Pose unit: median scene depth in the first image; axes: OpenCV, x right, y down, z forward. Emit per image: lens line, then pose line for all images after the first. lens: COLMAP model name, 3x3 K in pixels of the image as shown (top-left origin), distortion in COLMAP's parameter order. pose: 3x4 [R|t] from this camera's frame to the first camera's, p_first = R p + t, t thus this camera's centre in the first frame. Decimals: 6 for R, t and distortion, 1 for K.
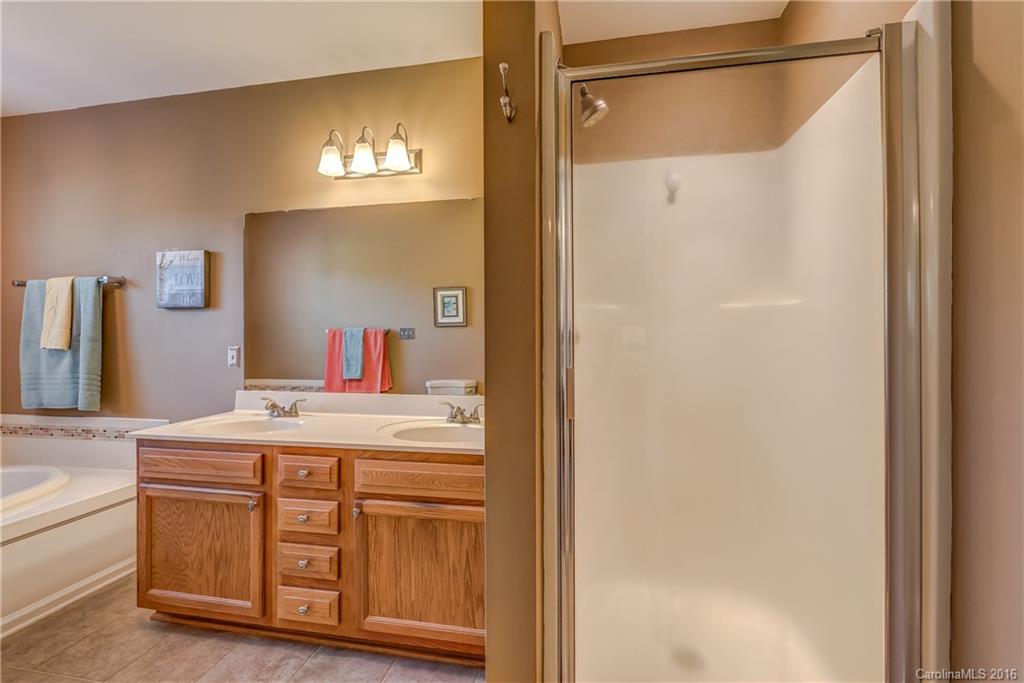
lens RADIAL K [[446.5, 0, 516.9], [0, 446.5, 337.5], [0, 0, 1]] dist [0.000045, -0.000508]
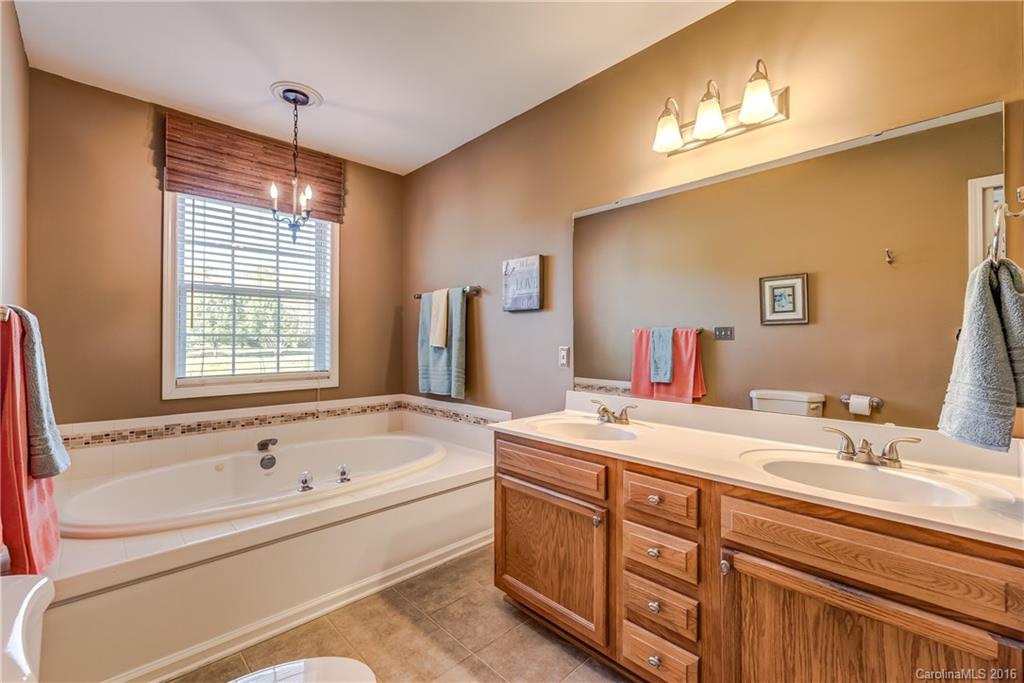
lens RADIAL K [[446.5, 0, 506.5], [0, 446.5, 339.4], [0, 0, 1]] dist [0.000045, -0.000508]
pose [[0.805407, 0.003170, -0.592714, -0.163501], [-0.001685, 0.999994, 0.003059, 0.001050], [0.592720, -0.001466, 0.805407, 0.126184]]
